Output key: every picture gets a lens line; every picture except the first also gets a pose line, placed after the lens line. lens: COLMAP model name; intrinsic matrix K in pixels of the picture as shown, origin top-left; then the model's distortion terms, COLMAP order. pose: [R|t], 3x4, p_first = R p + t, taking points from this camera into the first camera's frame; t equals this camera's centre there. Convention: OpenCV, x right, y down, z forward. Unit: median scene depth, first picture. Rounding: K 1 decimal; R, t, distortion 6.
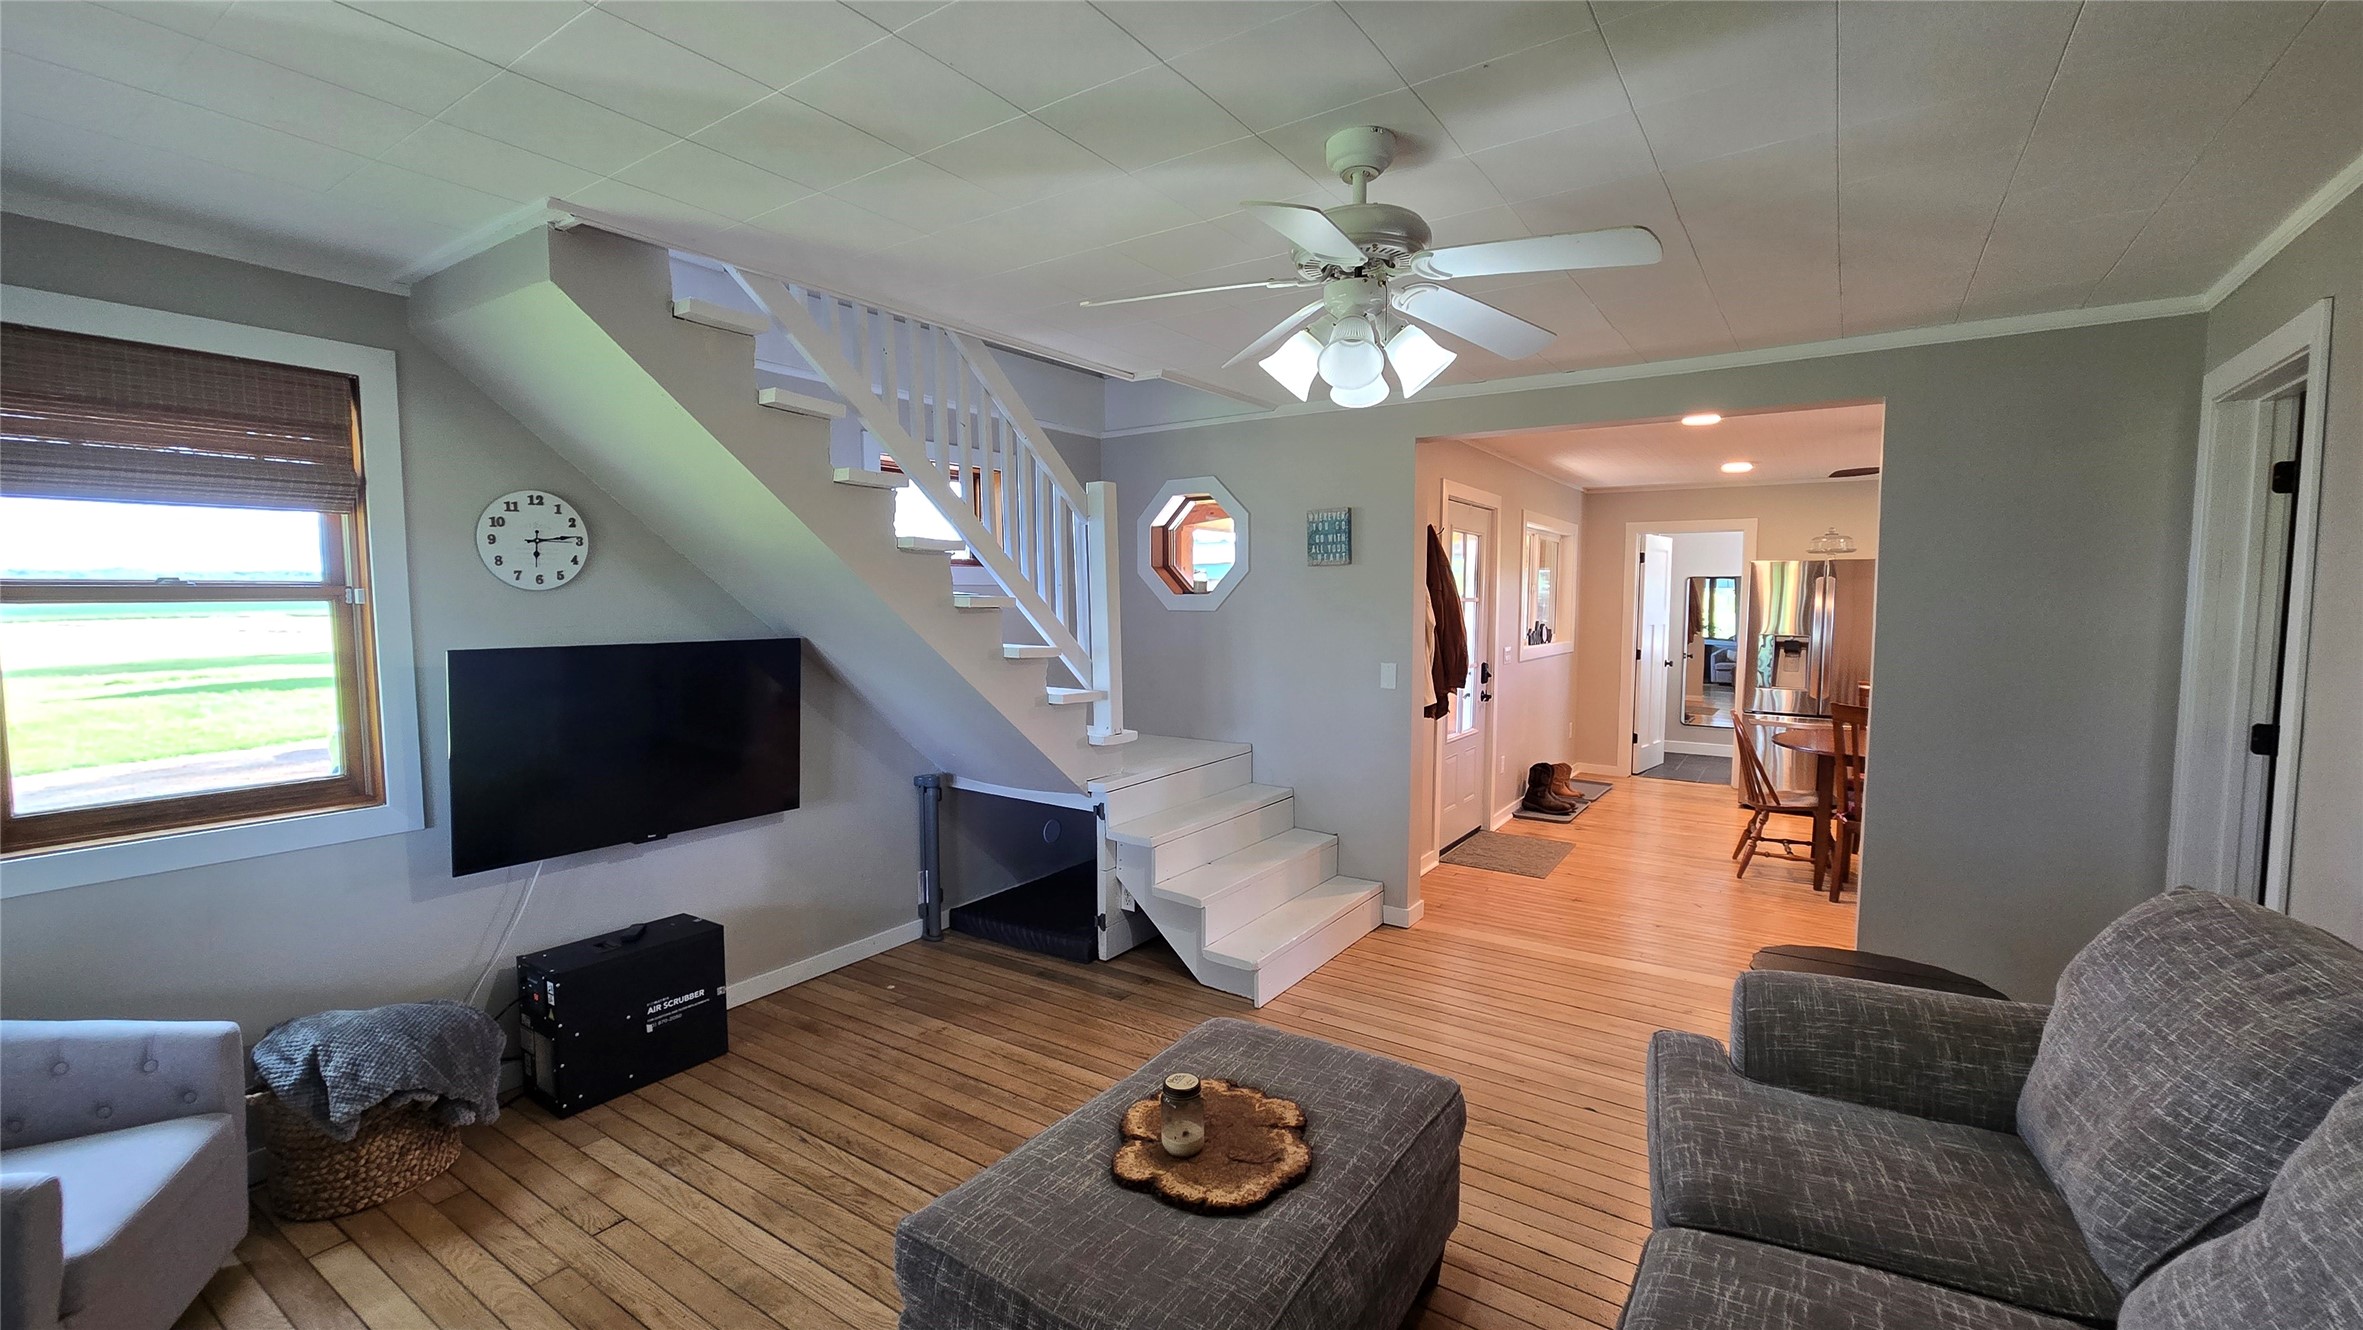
lens RADIAL K [[966.3, 0, 1181.5], [0, 966.3, 665.0], [0, 0, 1]] dist [0.001511, -0.000196]
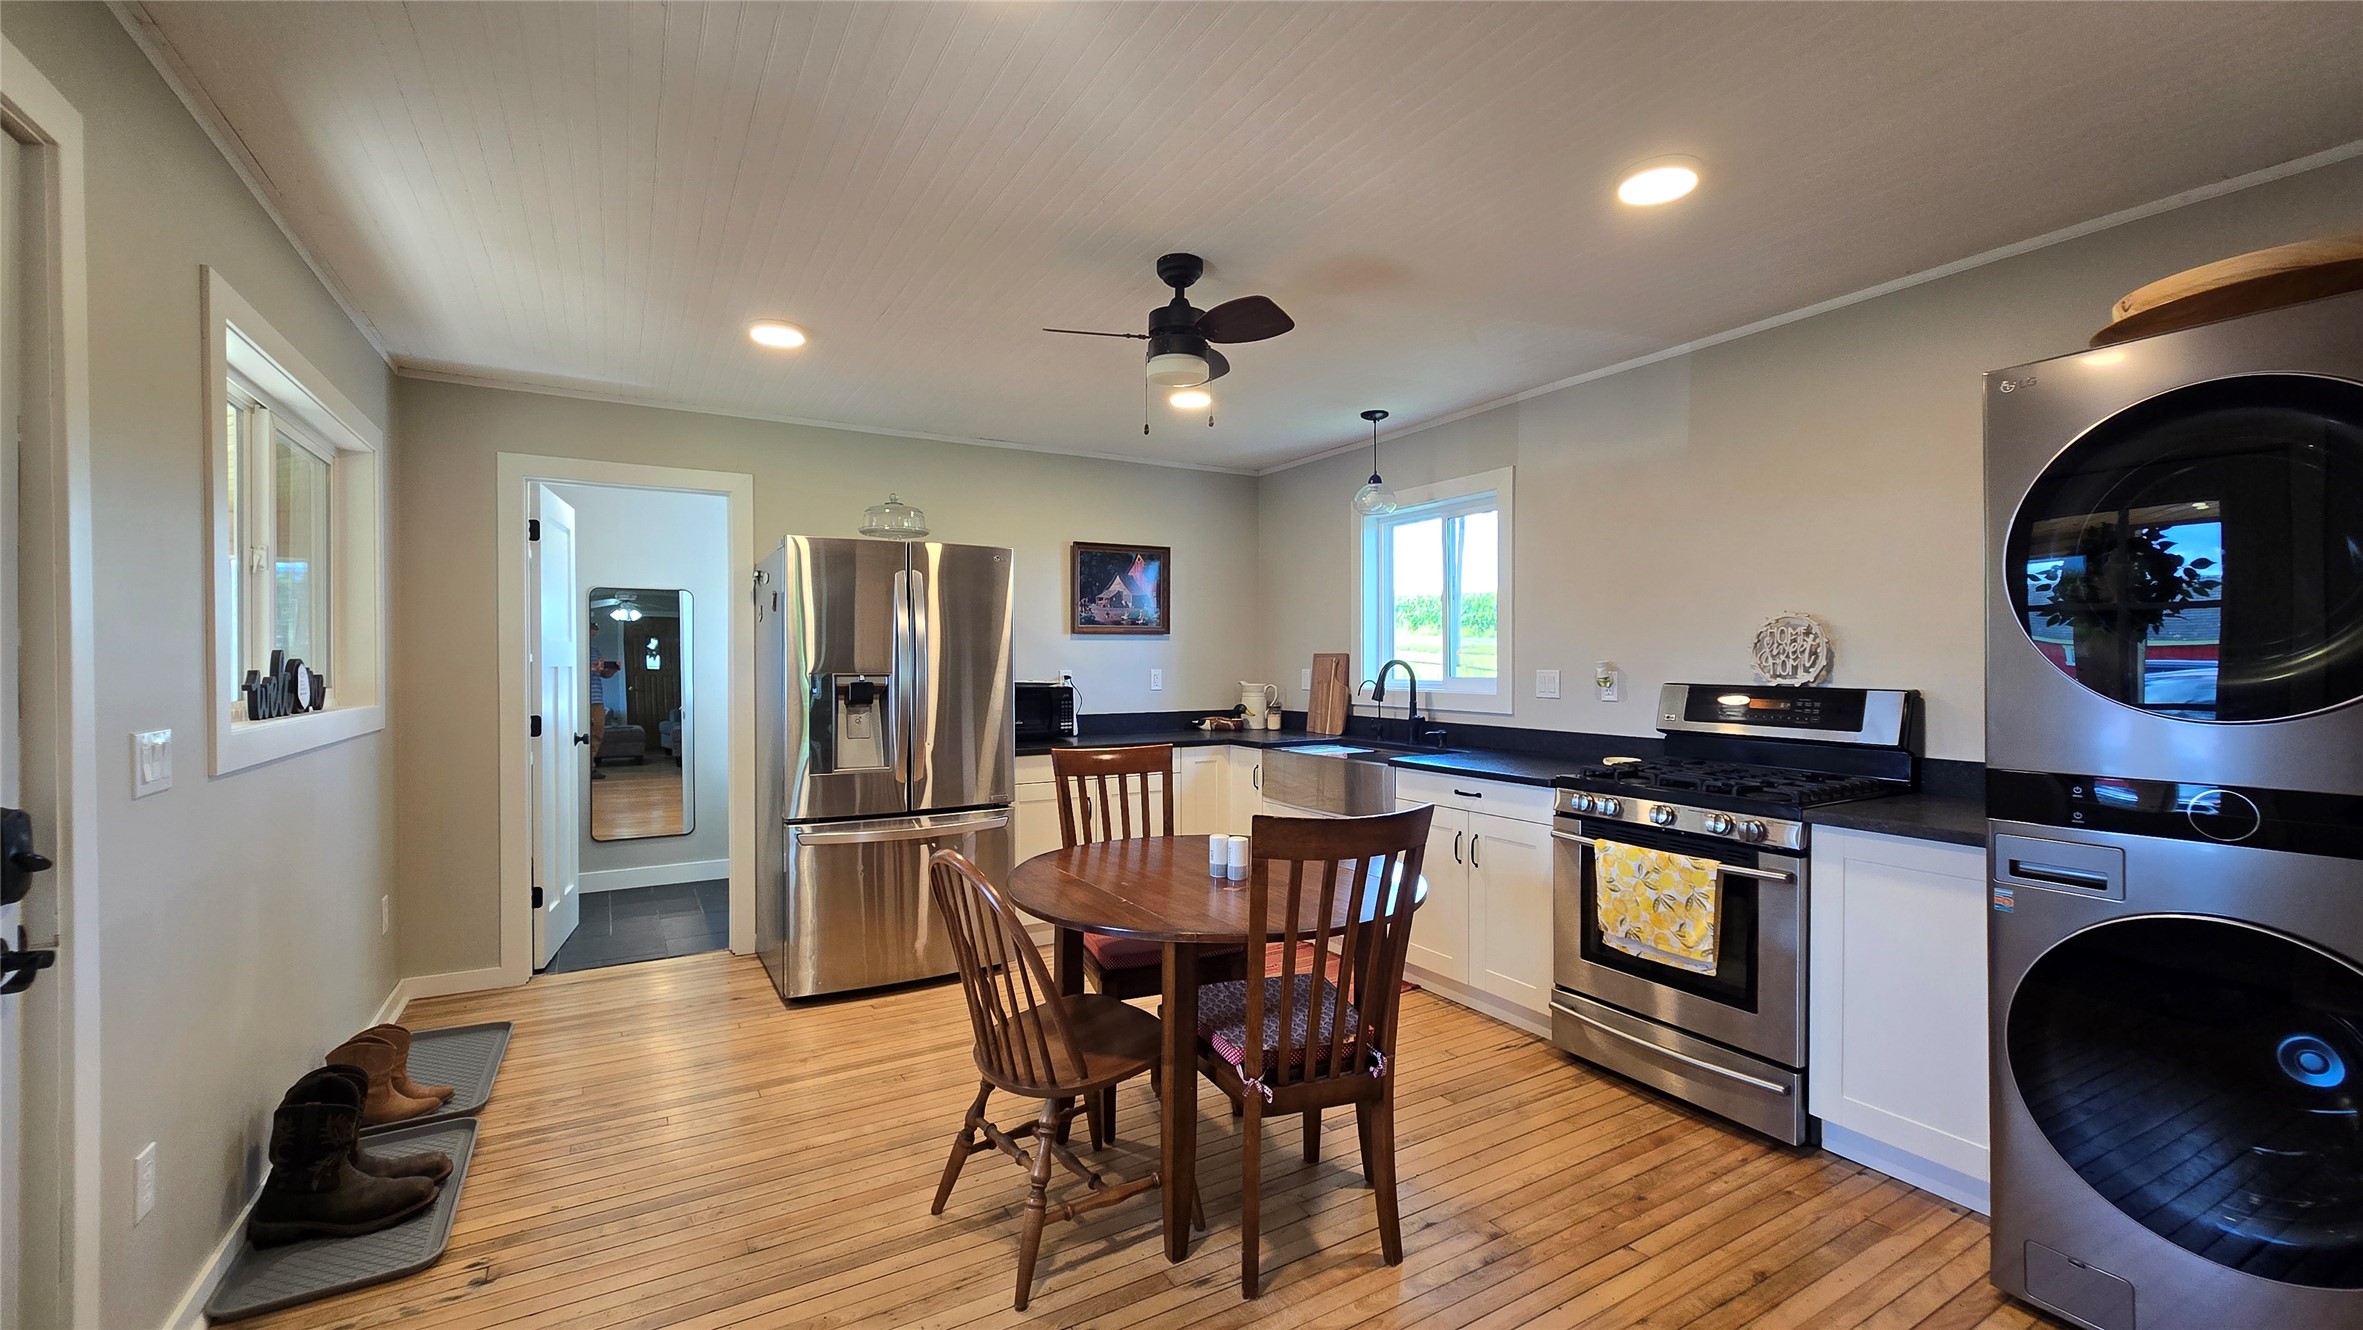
lens RADIAL K [[966.3, 0, 1181.5], [0, 966.3, 665.0], [0, 0, 1]] dist [0.001511, -0.000196]
pose [[0.439009, -0.011062, 0.898414, 0.179476], [0.068991, 0.997387, -0.021431, -0.009205], [-0.895830, 0.071391, 0.438626, 0.501228]]
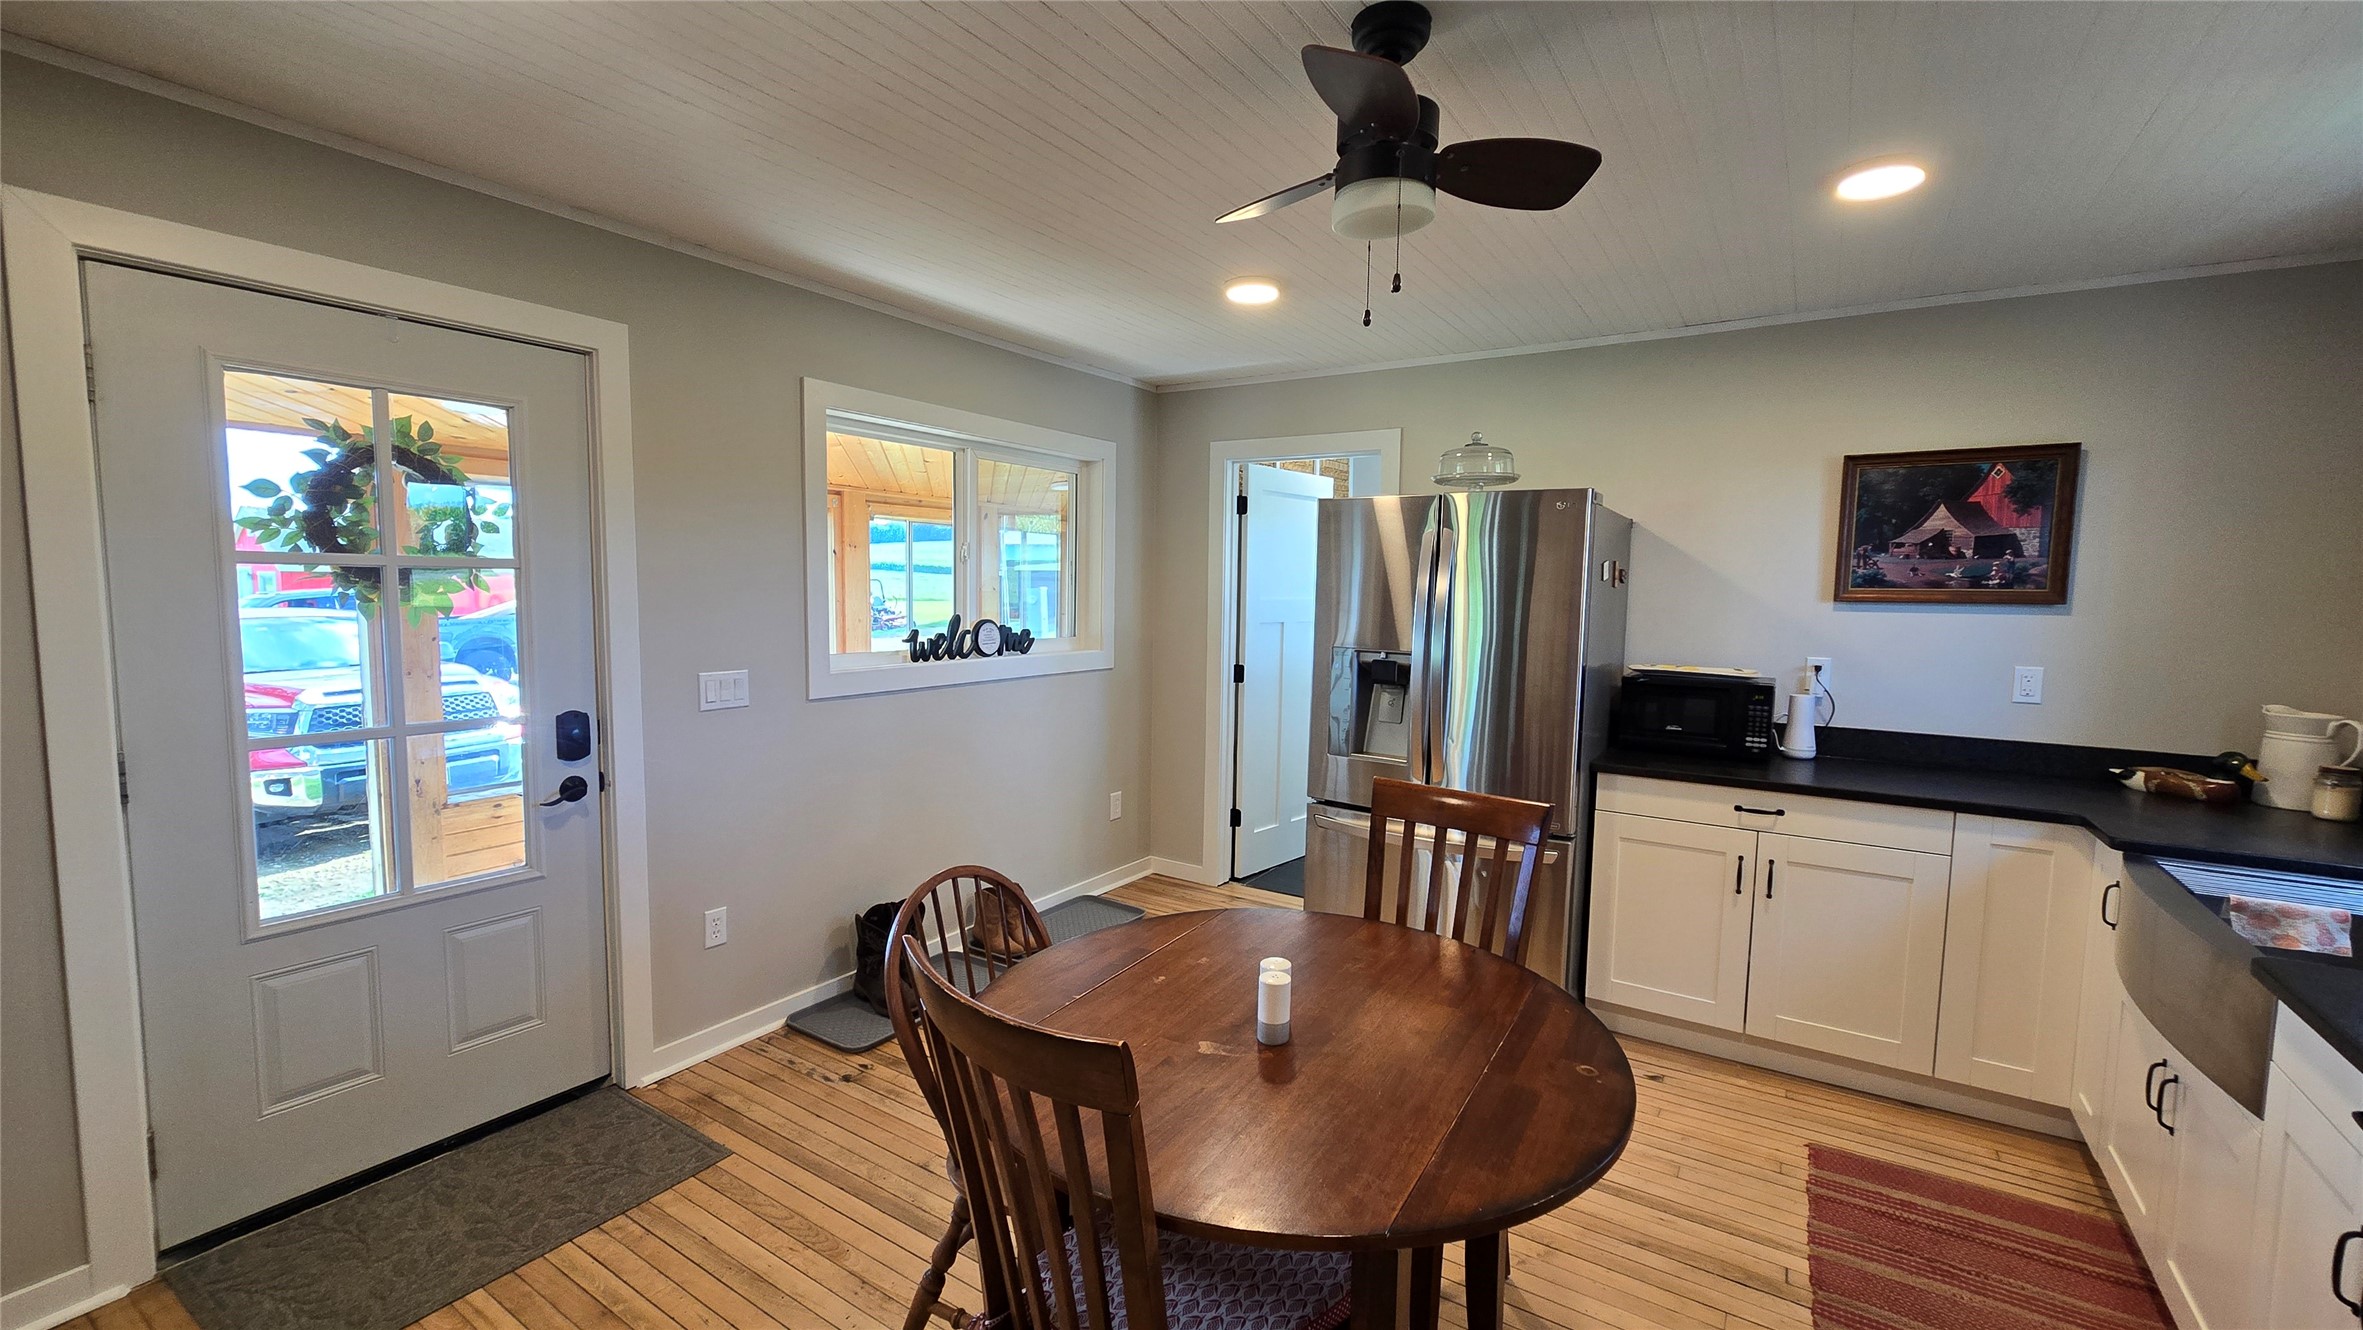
lens RADIAL K [[983.6, 0, 1181.5], [0, 983.6, 665.0], [0, 0, 1]] dist [0.000171, -0.000026]
pose [[0.999896, 0.010282, 0.010146, 0.445743], [-0.010425, 0.999846, 0.014104, -0.024648], [-0.010000, -0.014209, 0.999849, 0.427104]]
